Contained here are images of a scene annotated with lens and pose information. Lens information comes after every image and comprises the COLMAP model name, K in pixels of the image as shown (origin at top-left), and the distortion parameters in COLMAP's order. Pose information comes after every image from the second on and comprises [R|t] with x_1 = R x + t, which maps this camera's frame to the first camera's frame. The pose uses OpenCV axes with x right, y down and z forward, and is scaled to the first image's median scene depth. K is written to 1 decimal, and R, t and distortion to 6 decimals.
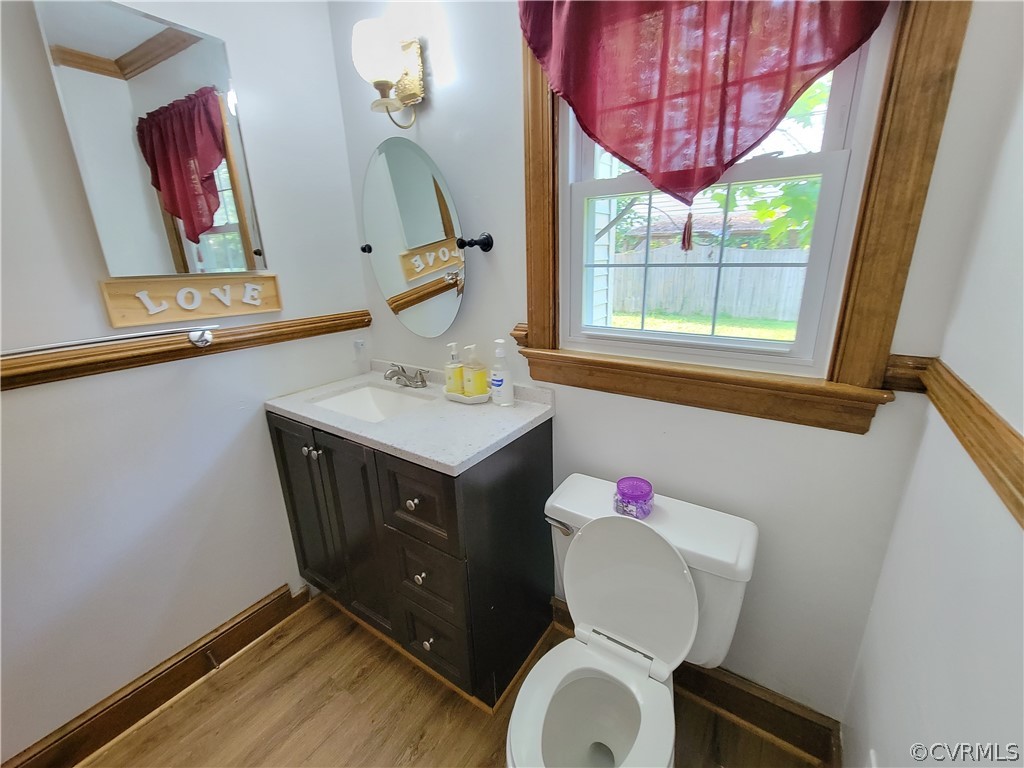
lens RADIAL K [[414.3, 0, 529.6], [0, 414.3, 377.2], [0, 0, 1]] dist [0.000590, -0.000194]
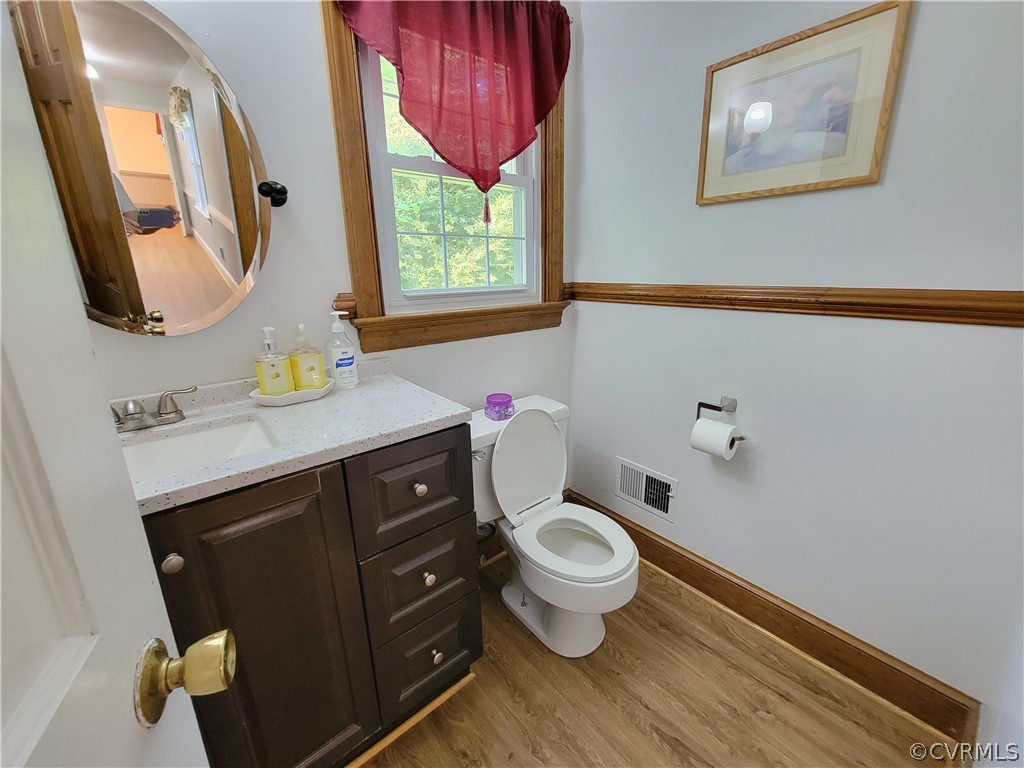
lens RADIAL K [[414.3, 0, 529.6], [0, 414.3, 377.2], [0, 0, 1]] dist [0.000590, -0.000194]
pose [[0.265002, -0.229337, 0.936578, -0.906198], [0.280777, 0.947567, 0.152583, 0.021977], [-0.922463, 0.222535, 0.315499, 0.446670]]
